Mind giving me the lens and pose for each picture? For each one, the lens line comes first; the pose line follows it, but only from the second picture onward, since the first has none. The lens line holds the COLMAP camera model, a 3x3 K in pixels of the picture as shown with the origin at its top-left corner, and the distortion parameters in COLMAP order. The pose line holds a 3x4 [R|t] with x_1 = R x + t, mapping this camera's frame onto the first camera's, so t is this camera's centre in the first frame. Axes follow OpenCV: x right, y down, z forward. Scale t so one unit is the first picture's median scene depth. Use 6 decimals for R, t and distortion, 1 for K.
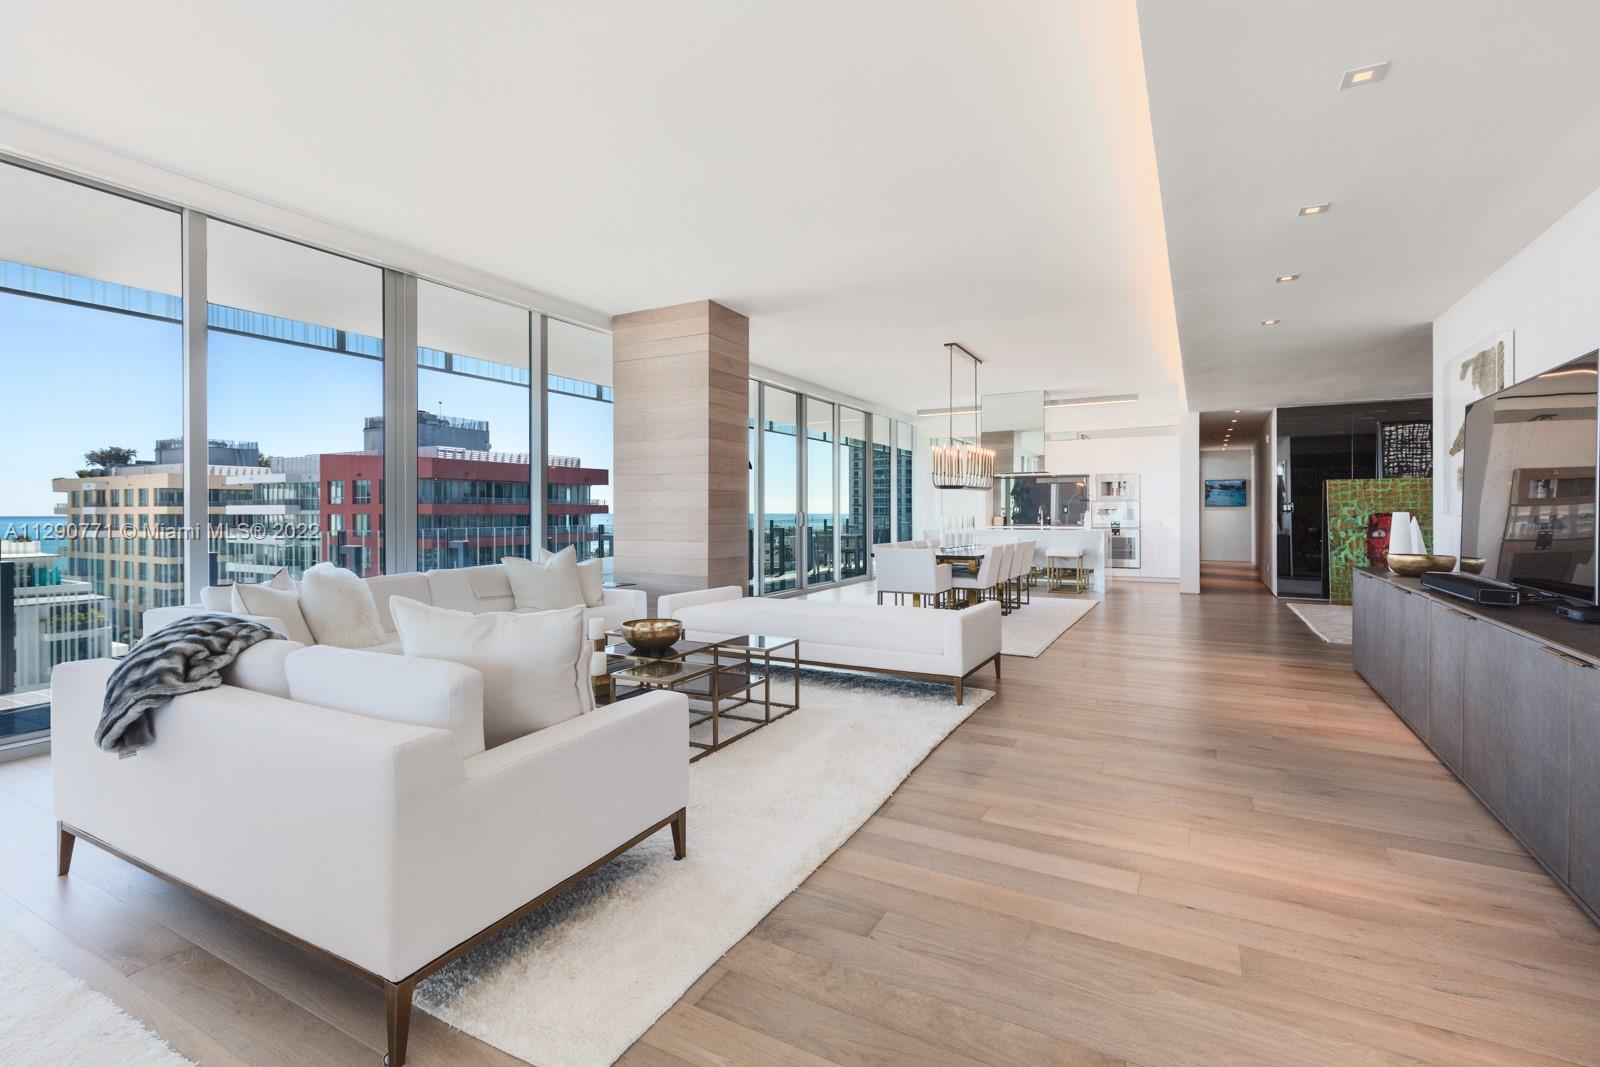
lens RADIAL K [[740.1, 0, 799.4], [0, 740.1, 521.6], [0, 0, 1]] dist [0.009722, 0.000263]
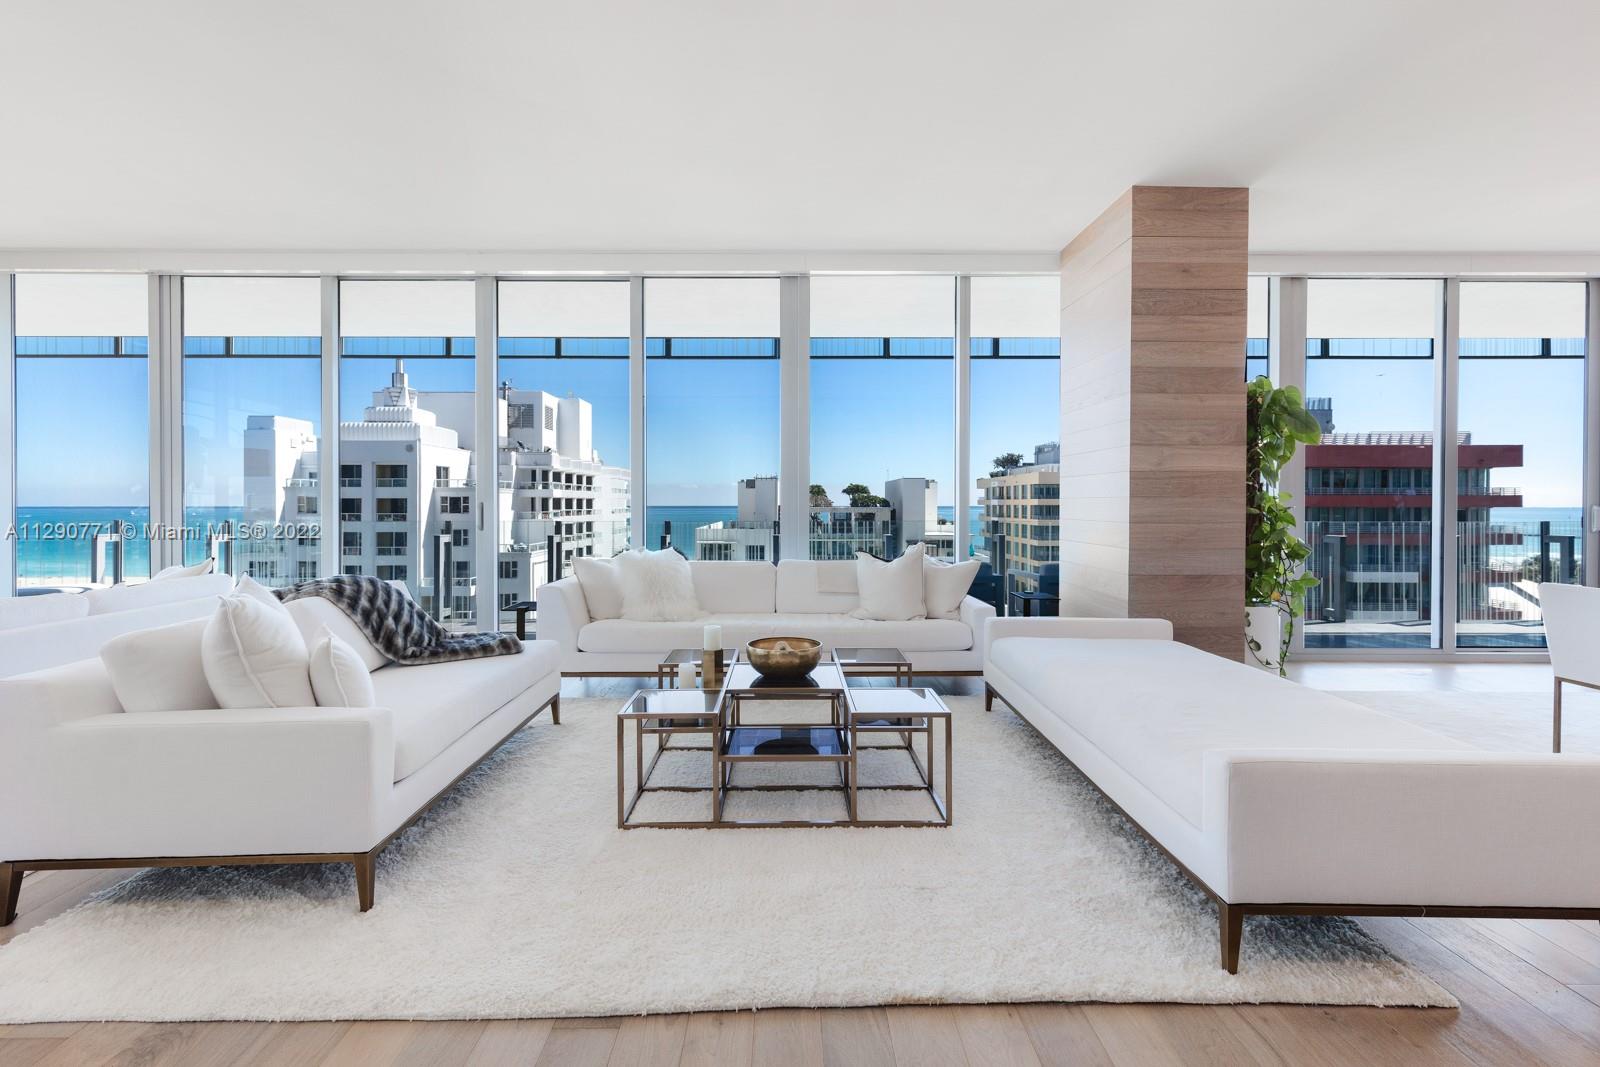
lens RADIAL K [[740.1, 0, 785.0], [0, 740.1, 513.3], [0, 0, 1]] dist [0.009722, 0.000263]
pose [[0.466614, 0.015069, -0.884333, 0.214349], [-0.015804, 0.999837, 0.008698, -0.003844], [0.884320, 0.009917, 0.466776, 0.270752]]
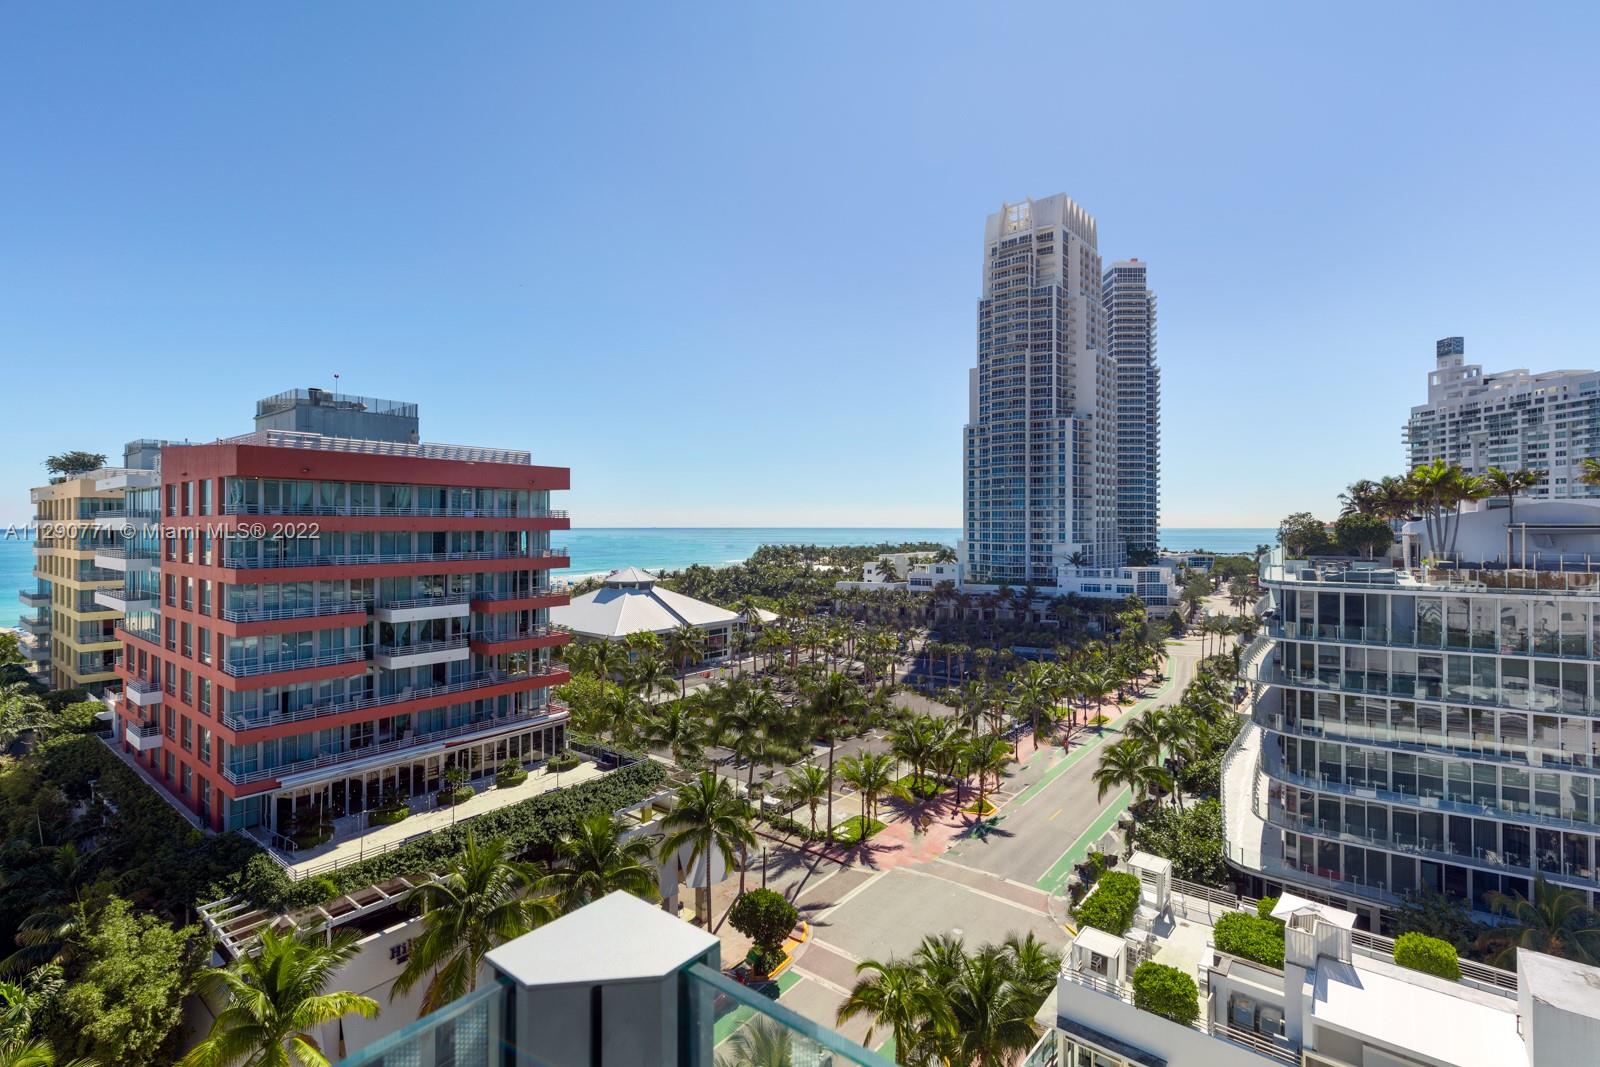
lens RADIAL K [[740.1, 0, 801.4], [0, 740.1, 528.0], [0, 0, 1]] dist [0.009722, 0.000263]
pose [[0.986015, 0.003157, -0.166627, 0.393915], [-0.004860, 0.999940, -0.009813, -0.034589], [0.166587, 0.010486, 0.985971, 1.730303]]
